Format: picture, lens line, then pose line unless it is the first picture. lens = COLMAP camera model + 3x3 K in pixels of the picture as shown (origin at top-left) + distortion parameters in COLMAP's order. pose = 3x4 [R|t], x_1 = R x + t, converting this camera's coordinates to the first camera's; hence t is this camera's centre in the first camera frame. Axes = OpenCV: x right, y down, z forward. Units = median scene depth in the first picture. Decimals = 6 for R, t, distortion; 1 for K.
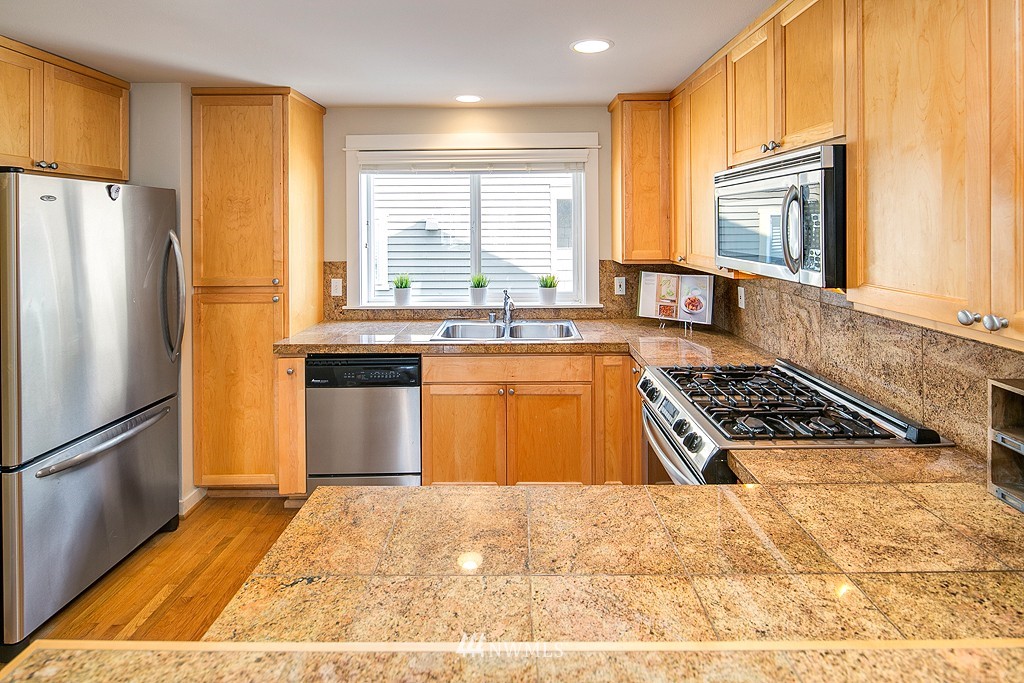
lens RADIAL K [[502.0, 0, 516.6], [0, 502.0, 218.7], [0, 0, 1]] dist [0.001495, -0.000670]
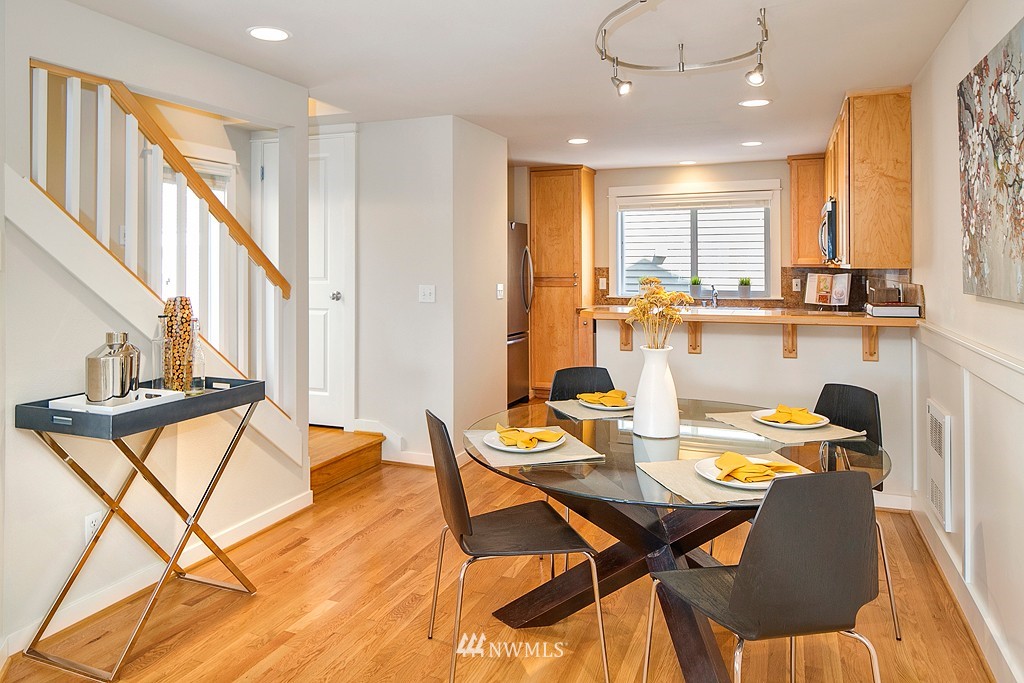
lens RADIAL K [[703.2, 0, 502.0], [0, 703.2, 254.0], [0, 0, 1]] dist [-0.001242, 0.001792]
pose [[0.927585, -0.001966, -0.373607, 0.209420], [0.000174, 0.999988, -0.004828, 0.064873], [0.373612, 0.004413, 0.927575, -1.410143]]
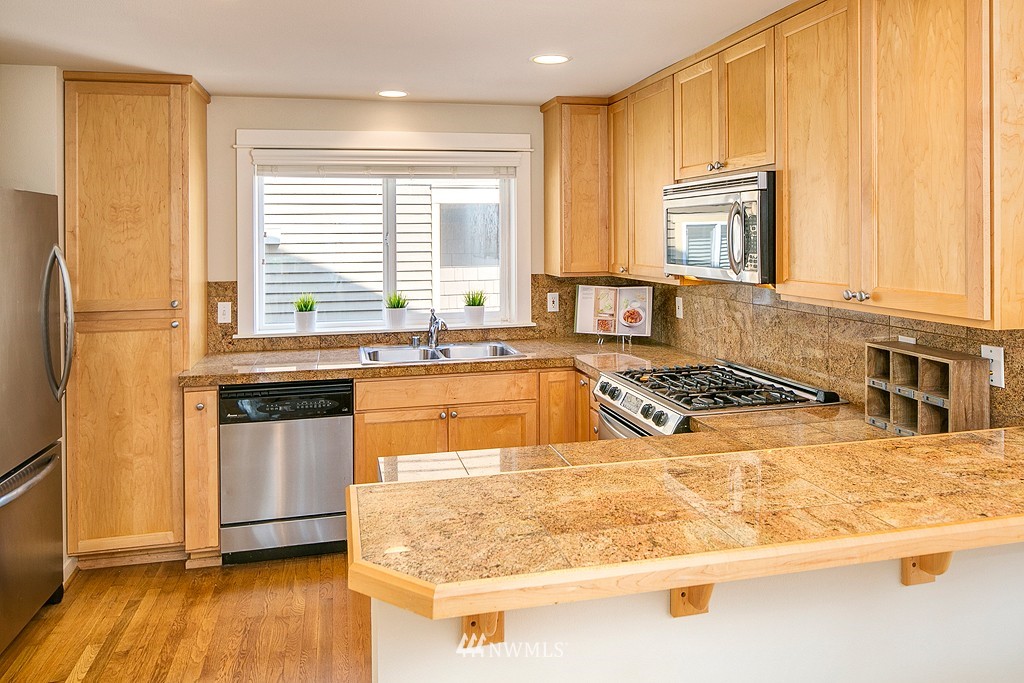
lens RADIAL K [[716.3, 0, 504.5], [0, 716.3, 231.2], [0, 0, 1]] dist [-0.005884, -0.001132]
pose [[0.973509, -0.002537, 0.228633, -0.215001], [0.001638, 0.999990, 0.004124, -0.001808], [-0.228641, -0.003641, 0.973504, -0.306367]]
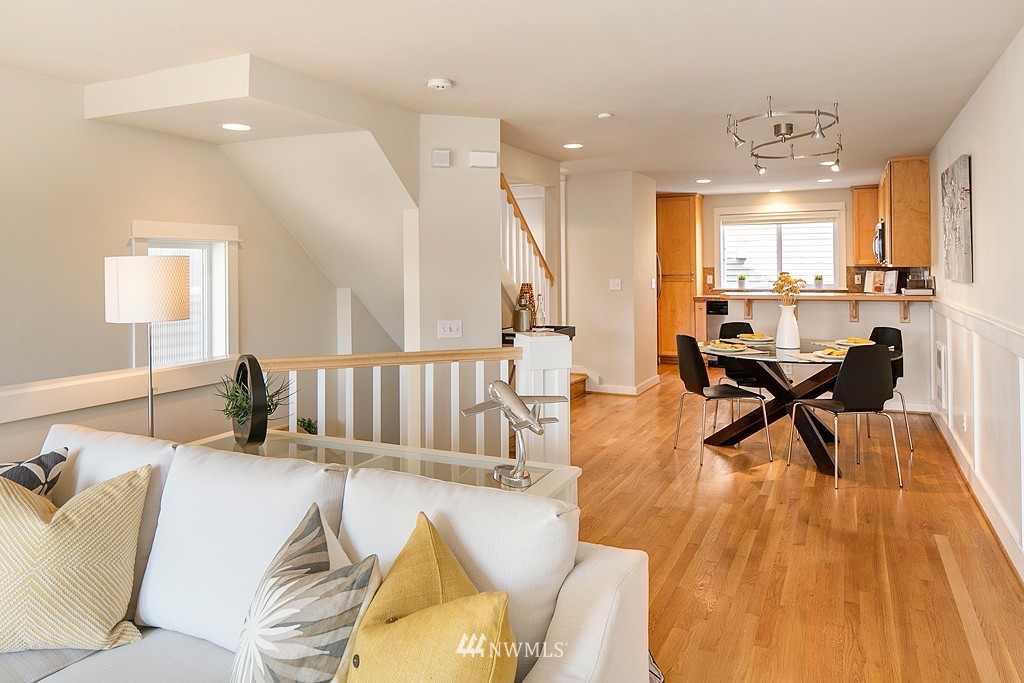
lens RADIAL K [[703.2, 0, 502.0], [0, 703.2, 254.0], [0, 0, 1]] dist [-0.001242, 0.001792]
pose [[0.898537, -0.009041, -0.438804, 0.192873], [0.006643, 0.999953, -0.006999, 0.052703], [0.438847, 0.003374, 0.898555, -2.496587]]
